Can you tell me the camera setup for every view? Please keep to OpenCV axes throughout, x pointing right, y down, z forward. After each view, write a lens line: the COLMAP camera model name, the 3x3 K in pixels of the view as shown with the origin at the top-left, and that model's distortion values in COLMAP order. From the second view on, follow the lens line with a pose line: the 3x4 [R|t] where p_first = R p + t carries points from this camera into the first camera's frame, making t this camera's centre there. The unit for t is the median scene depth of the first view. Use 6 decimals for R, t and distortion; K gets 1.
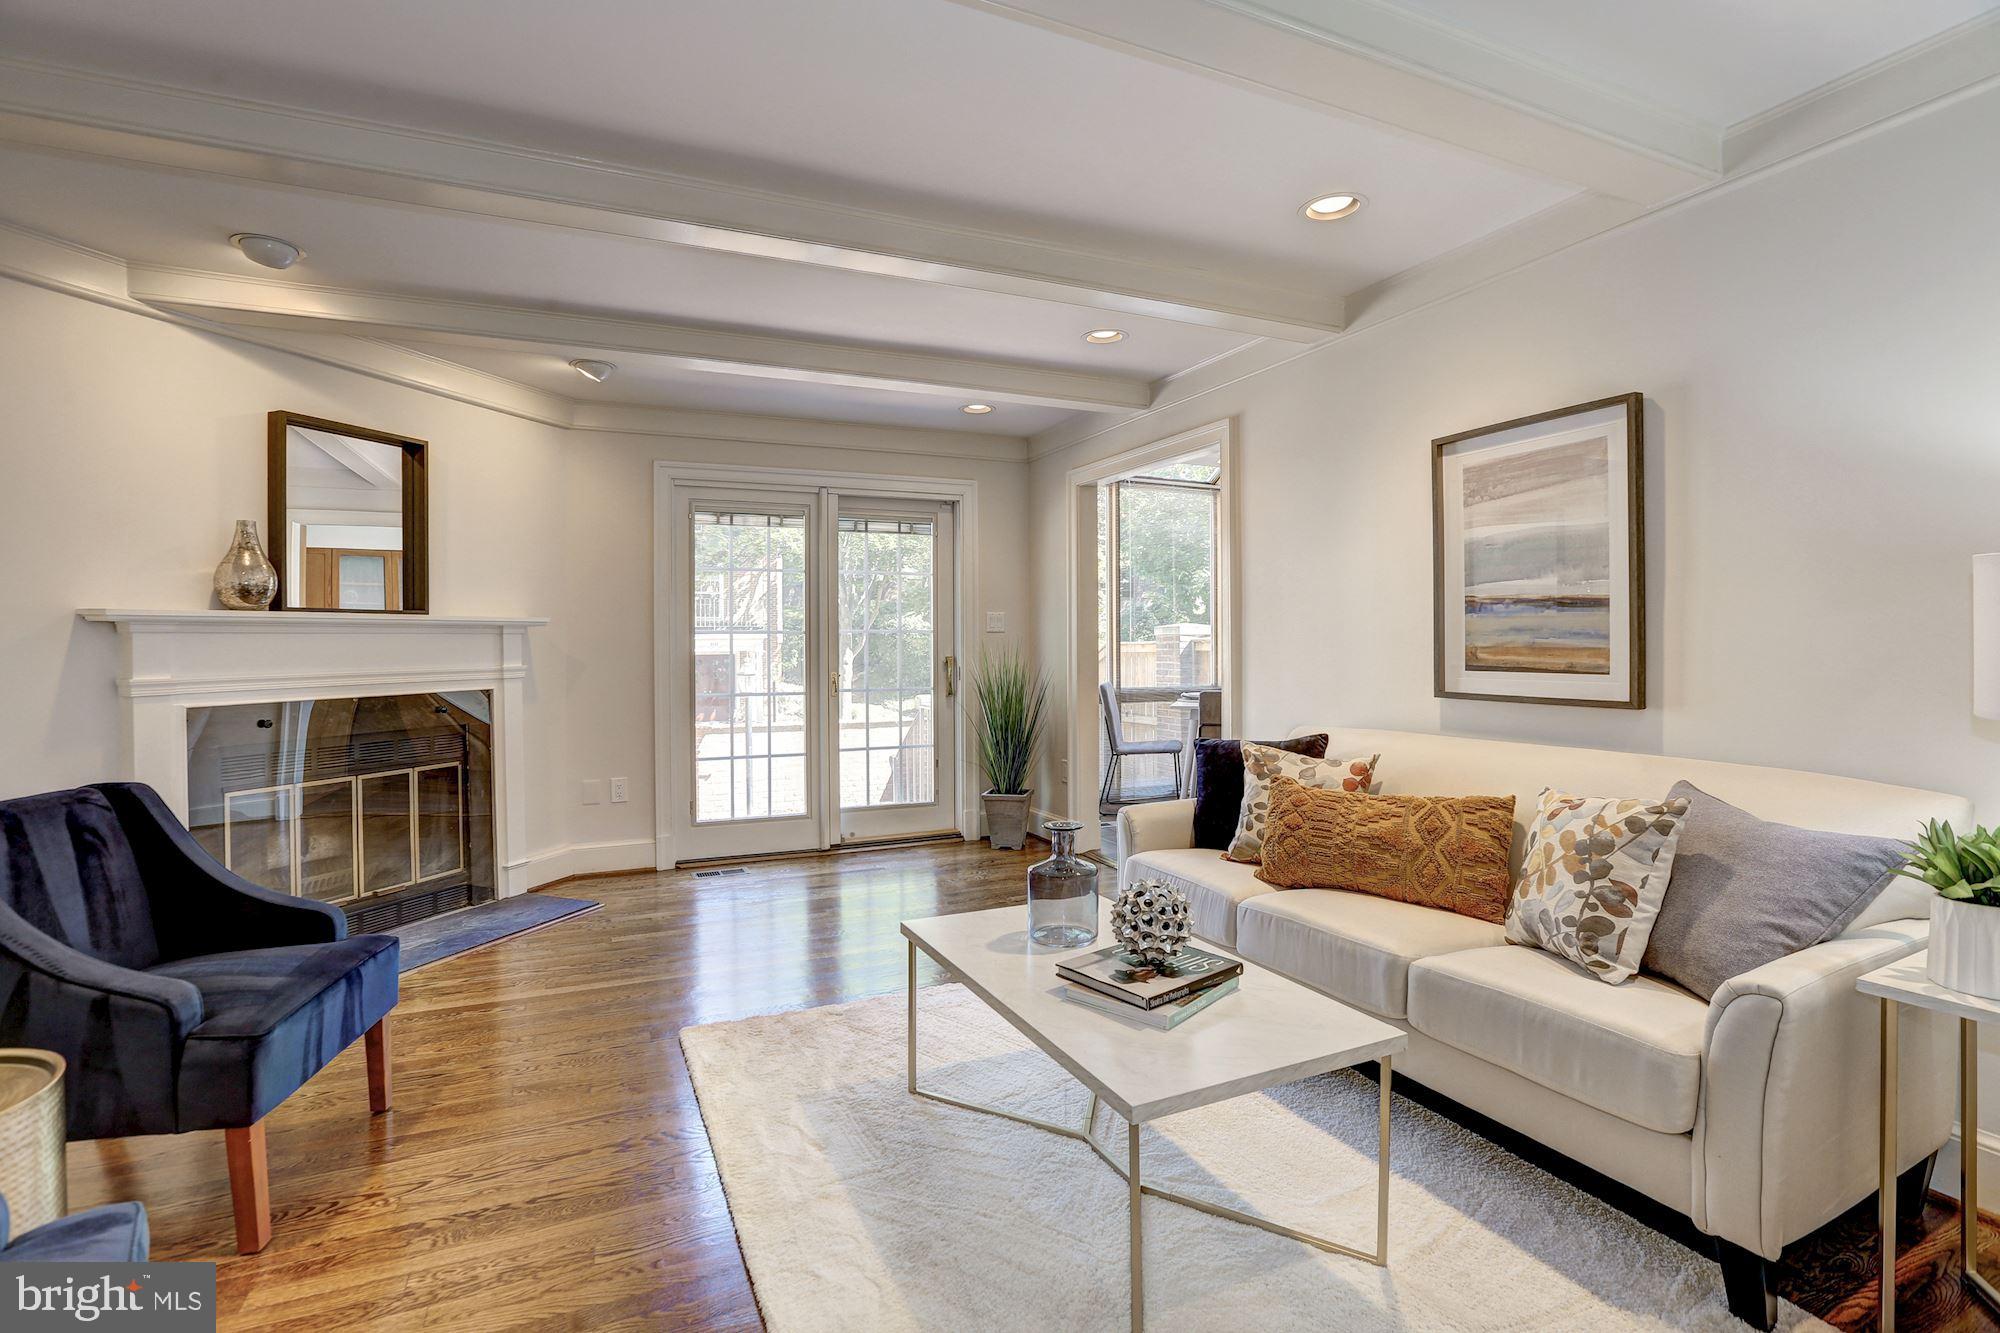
lens RADIAL K [[916.8, 0, 997.7], [0, 916.8, 658.0], [0, 0, 1]] dist [-0.048058, 0.019806]
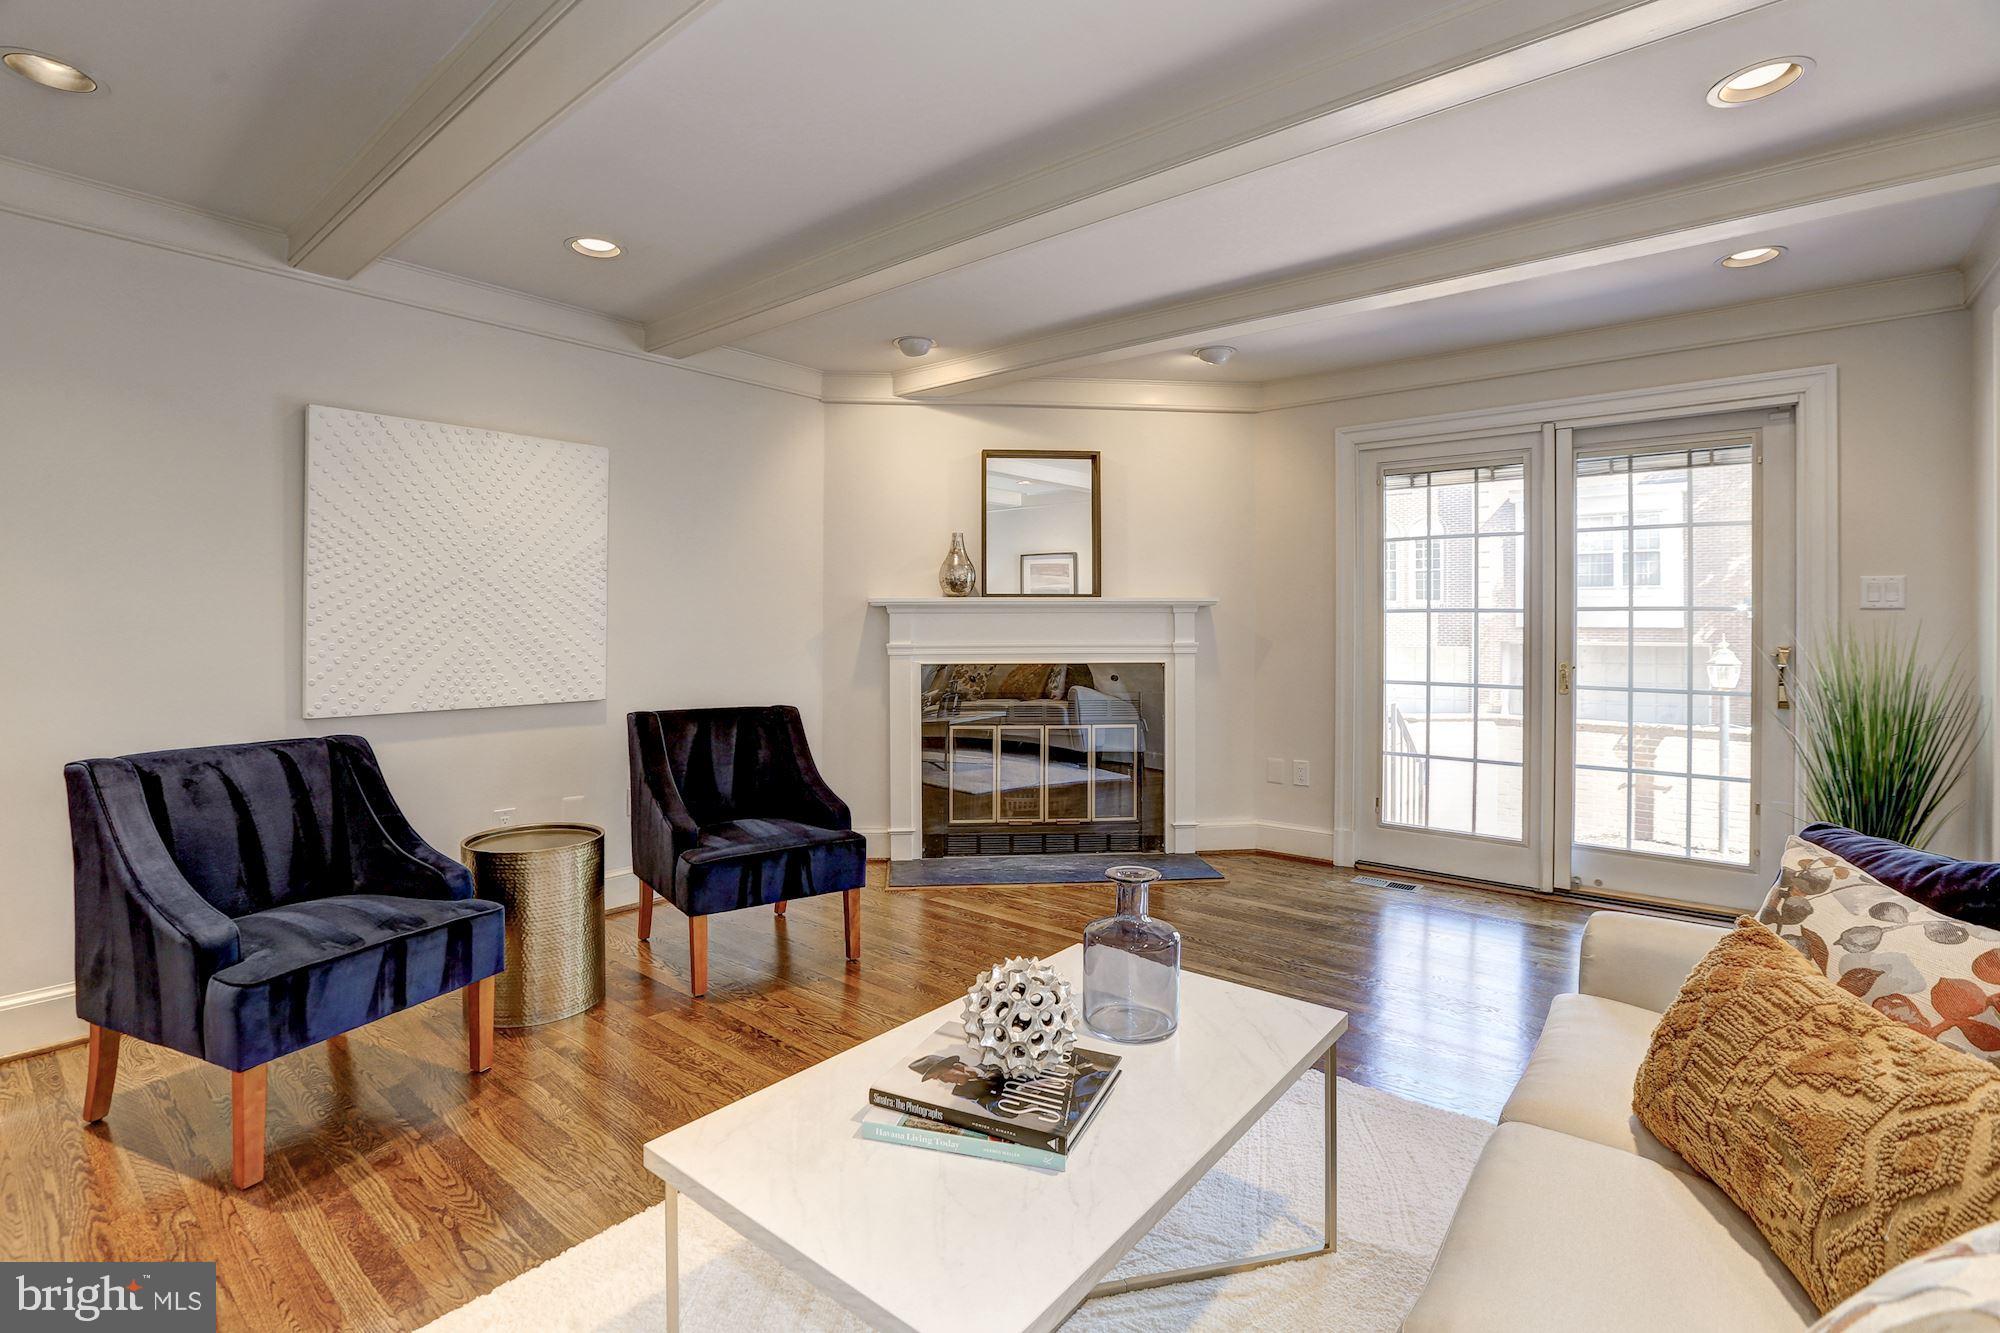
lens RADIAL K [[939.9, 0, 996.8], [0, 939.9, 620.4], [0, 0, 1]] dist [-0.081806, 0.052487]
pose [[0.437894, 0.007605, -0.898994, 0.326023], [-0.019553, 0.999808, -0.001066, -0.010373], [0.898814, 0.018044, 0.437959, 0.262493]]
